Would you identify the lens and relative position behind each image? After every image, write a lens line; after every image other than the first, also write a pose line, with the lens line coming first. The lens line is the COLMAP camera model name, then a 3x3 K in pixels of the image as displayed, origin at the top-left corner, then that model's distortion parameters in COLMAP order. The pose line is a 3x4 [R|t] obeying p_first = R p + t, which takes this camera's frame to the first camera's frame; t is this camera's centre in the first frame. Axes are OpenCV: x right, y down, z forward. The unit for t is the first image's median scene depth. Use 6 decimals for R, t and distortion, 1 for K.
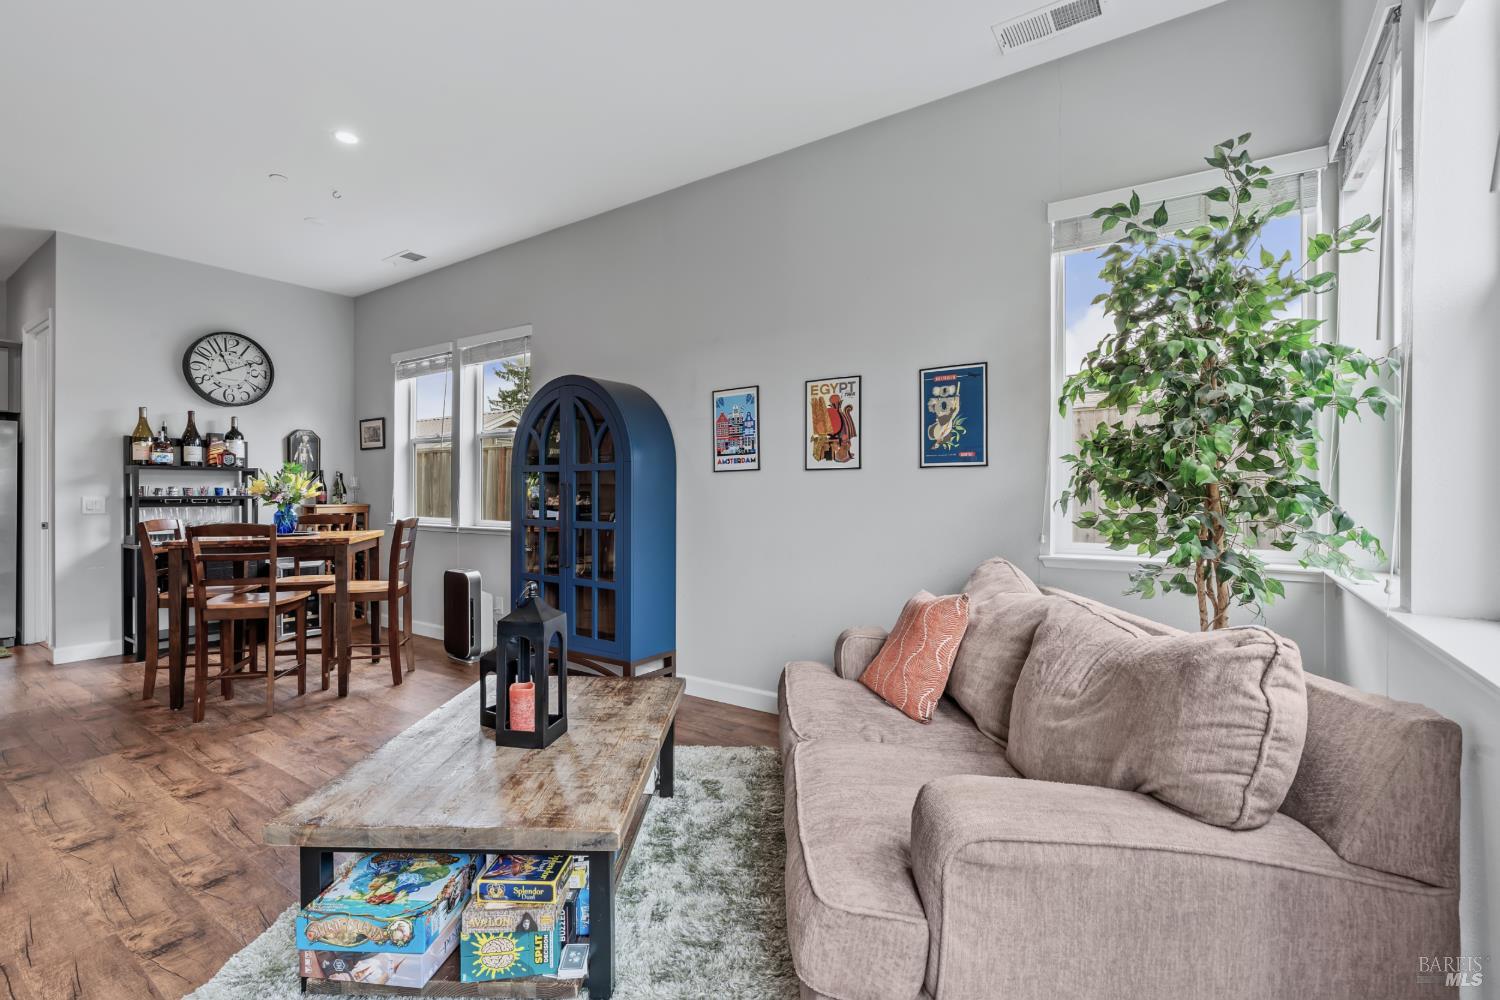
lens RADIAL K [[674.6, 0, 747.4], [0, 674.6, 490.6], [0, 0, 1]] dist [-0.011483, 0.005273]
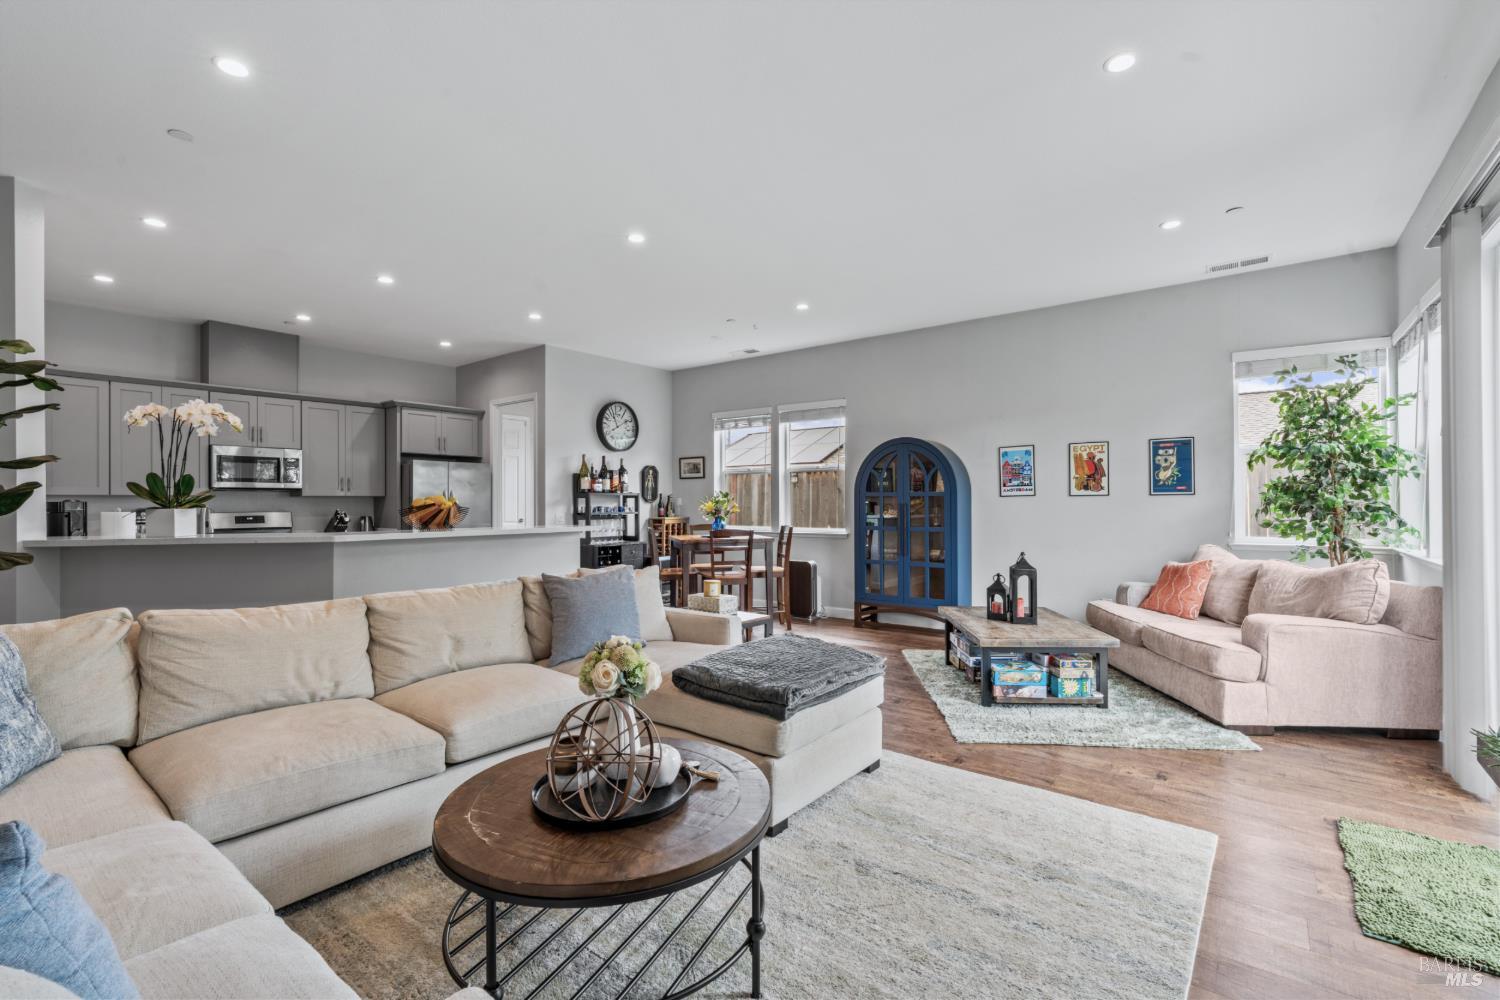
lens RADIAL K [[678.6, 0, 740.9], [0, 678.6, 494.2], [0, 0, 1]] dist [-0.002979, 0.001256]
pose [[0.998833, -0.006427, -0.047865, -1.021966], [0.005945, 0.999930, -0.010196, -0.034351], [0.047927, 0.009900, 0.998802, -1.156046]]
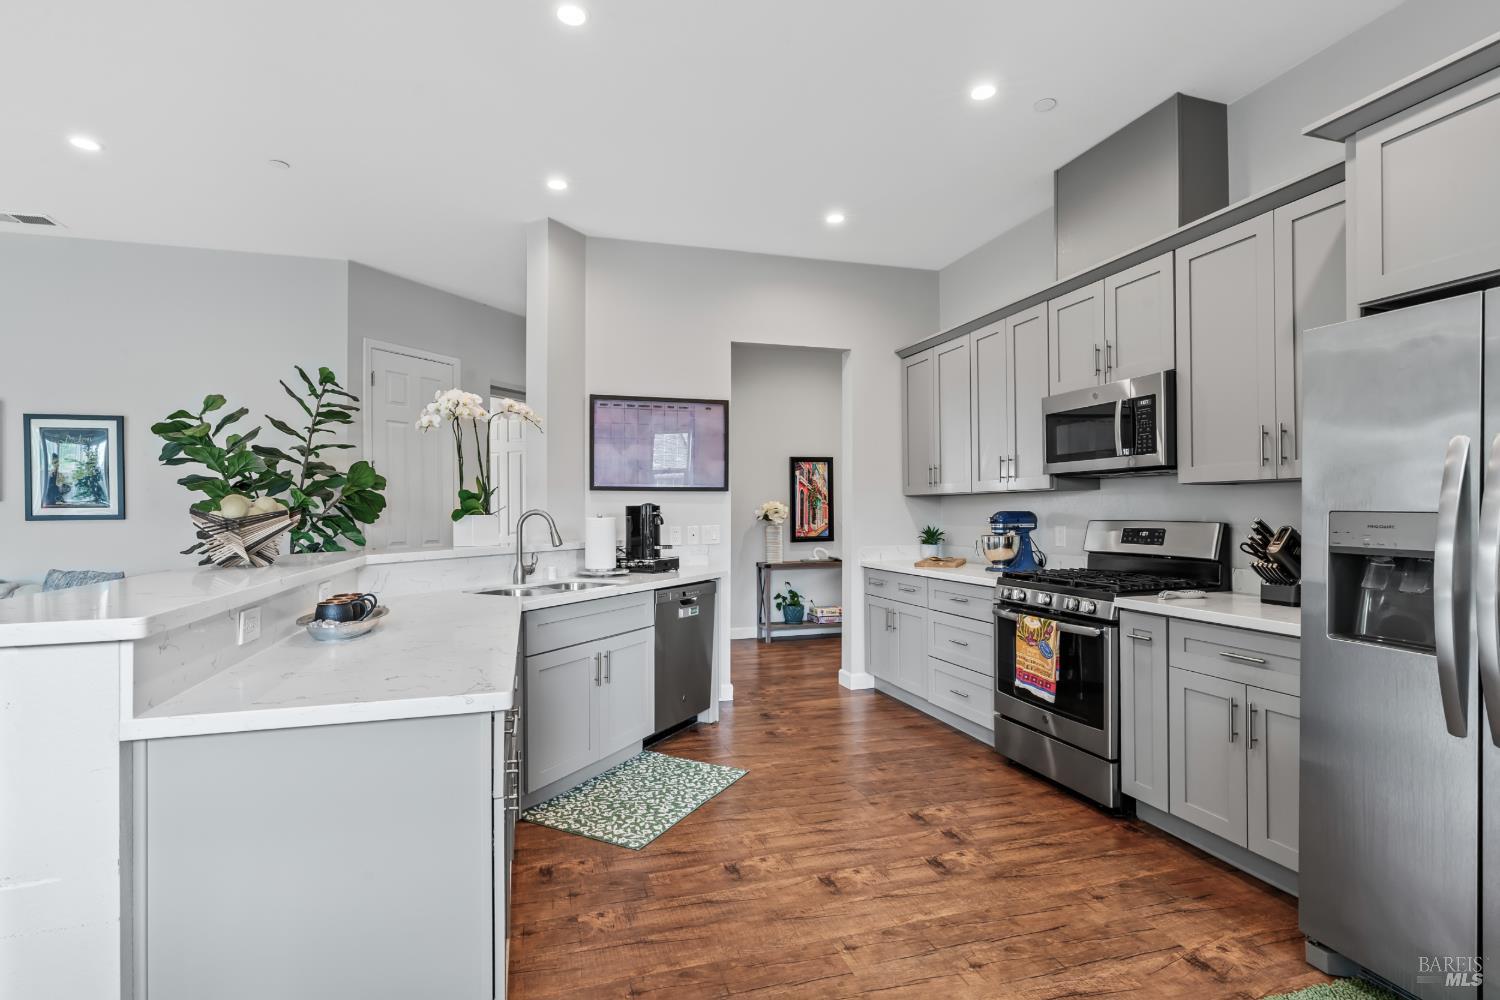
lens RADIAL K [[719.8, 0, 745.9], [0, 719.8, 504.9], [0, 0, 1]] dist [-0.013791, 0.000744]
pose [[-0.625579, -0.001384, -0.780159, -1.637929], [0.003121, 0.999986, -0.004276, -0.030675], [0.780154, -0.005110, -0.625566, 1.942820]]
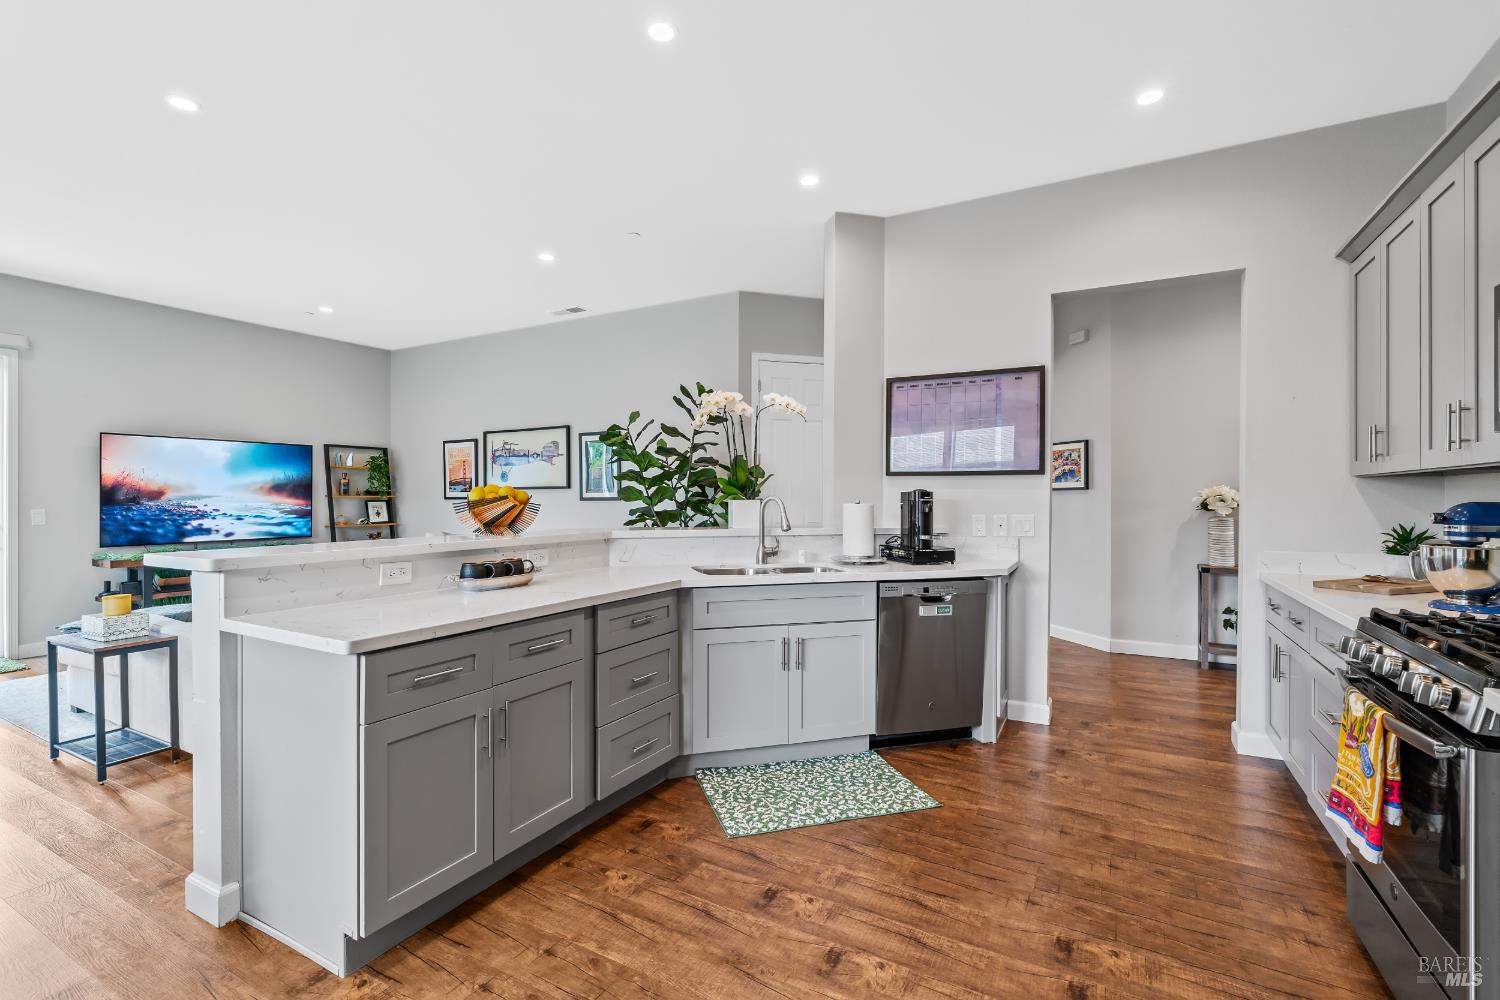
lens RADIAL K [[678.6, 0, 740.9], [0, 678.6, 494.2], [0, 0, 1]] dist [-0.002979, 0.001256]
pose [[-0.996182, 0.000884, -0.087296, -2.336632], [0.000727, 0.999998, 0.001822, -0.034917], [0.087298, 0.001751, -0.996181, 2.162886]]
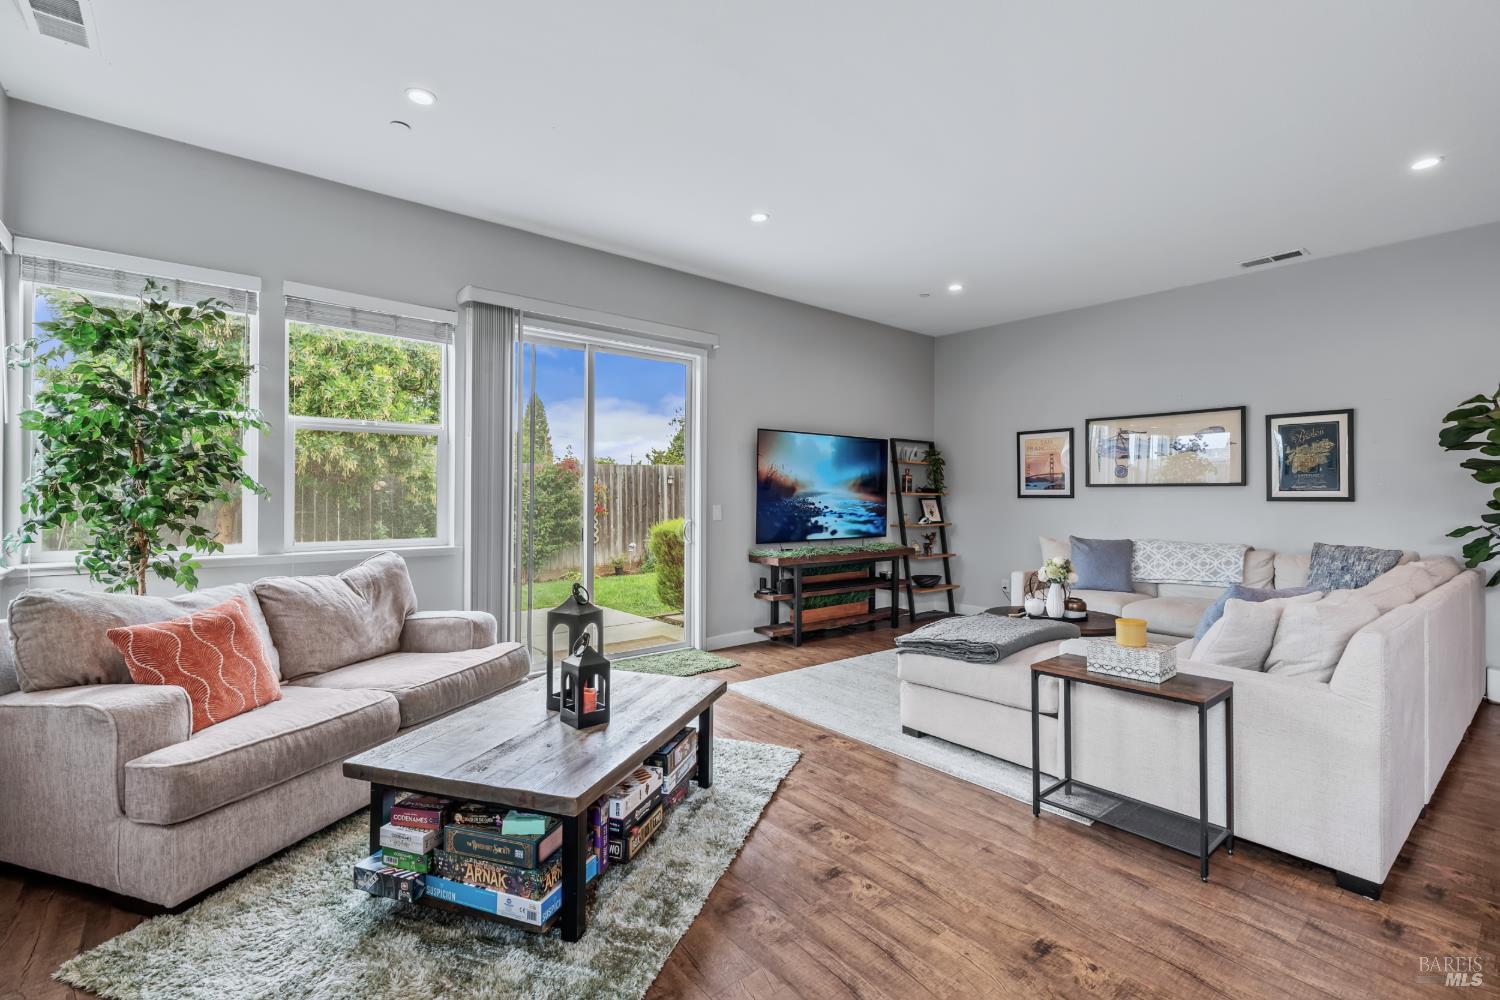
lens RADIAL K [[687.1, 0, 747.0], [0, 687.1, 492.7], [0, 0, 1]] dist [0.000999, 0.000328]
pose [[-0.962245, -0.004744, 0.272145, -0.879049], [-0.004200, 0.999988, 0.002584, -0.029192], [-0.272154, 0.001344, -0.962253, 1.925555]]
